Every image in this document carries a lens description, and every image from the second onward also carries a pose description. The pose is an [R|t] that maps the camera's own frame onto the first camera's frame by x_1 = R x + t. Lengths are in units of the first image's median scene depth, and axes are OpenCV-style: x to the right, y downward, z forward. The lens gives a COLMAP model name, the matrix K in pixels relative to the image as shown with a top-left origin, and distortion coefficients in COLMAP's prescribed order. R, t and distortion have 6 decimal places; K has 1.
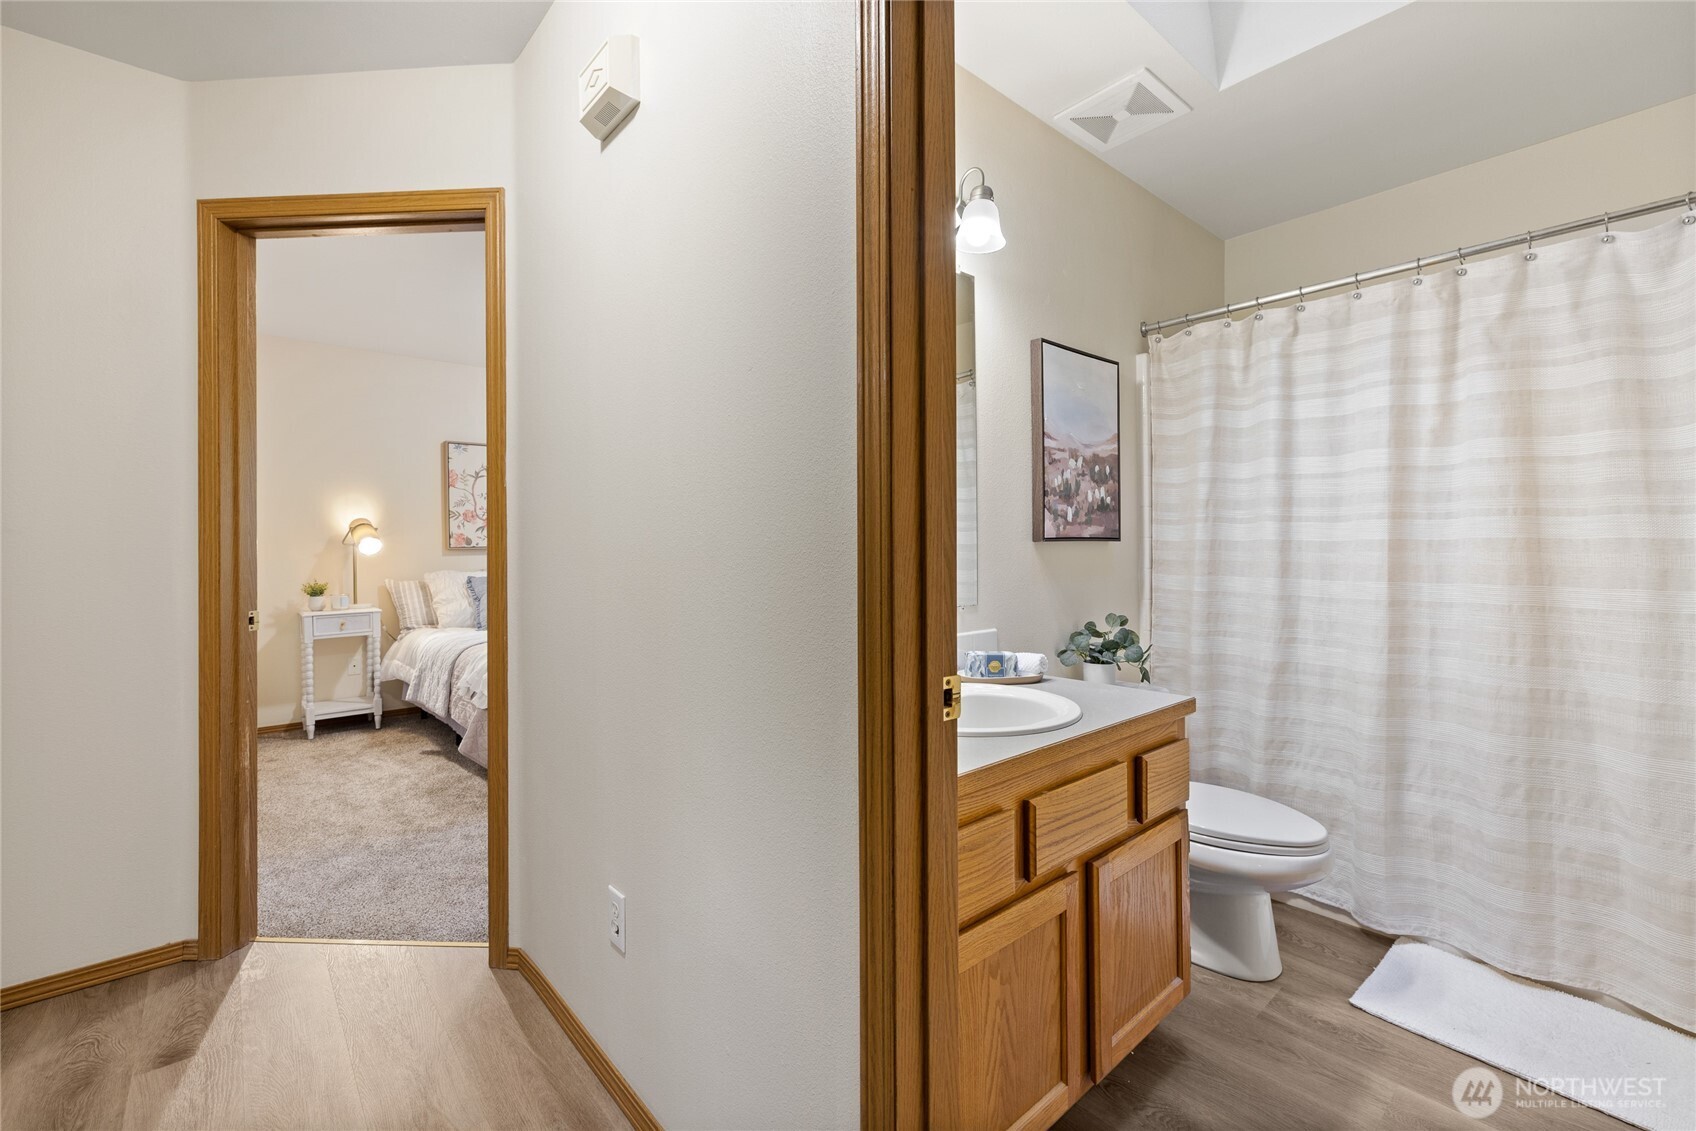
lens RADIAL K [[711.5, 0, 844.6], [0, 711.5, 545.6], [0, 0, 1]] dist [-0.000122, 0.000205]
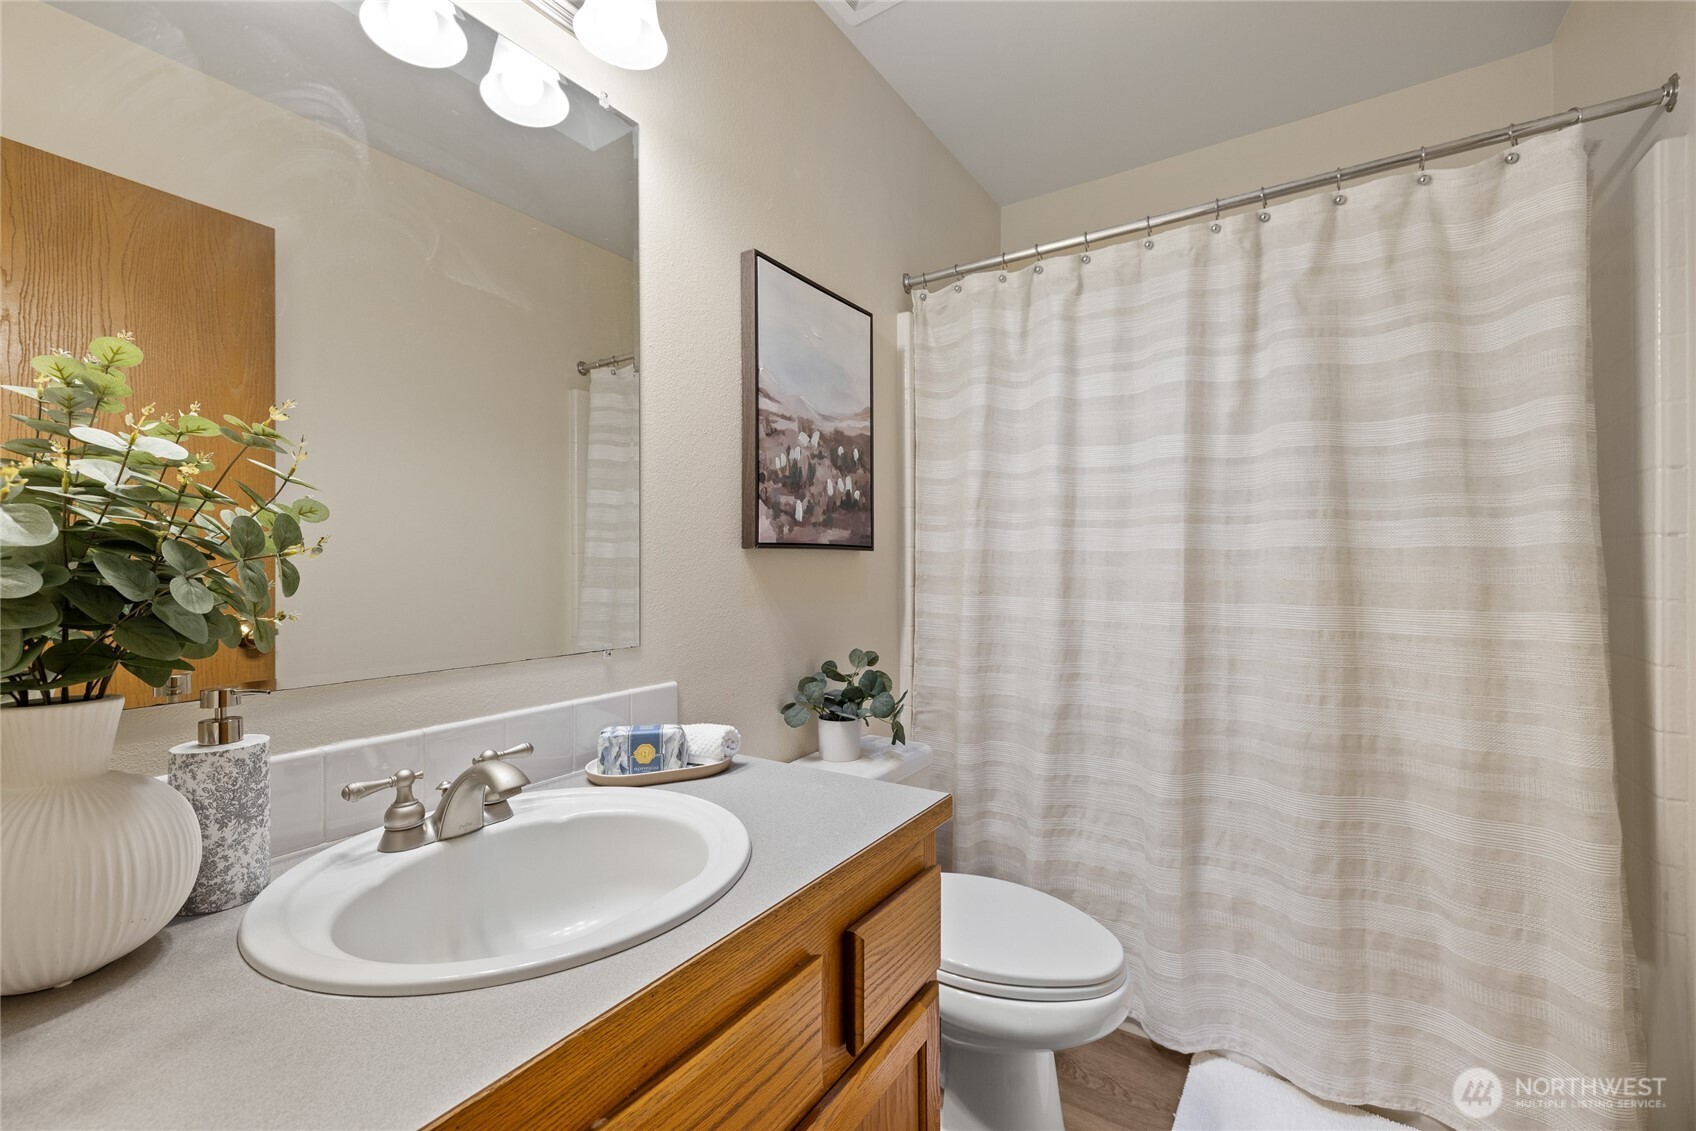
lens RADIAL K [[711.5, 0, 842.5], [0, 711.5, 564.1], [0, 0, 1]] dist [-0.000122, 0.000205]
pose [[0.964023, 0.003508, 0.265797, 0.232322], [-0.003612, 0.999993, -0.000097, 0.012176], [-0.265796, -0.000867, 0.964029, 0.419821]]
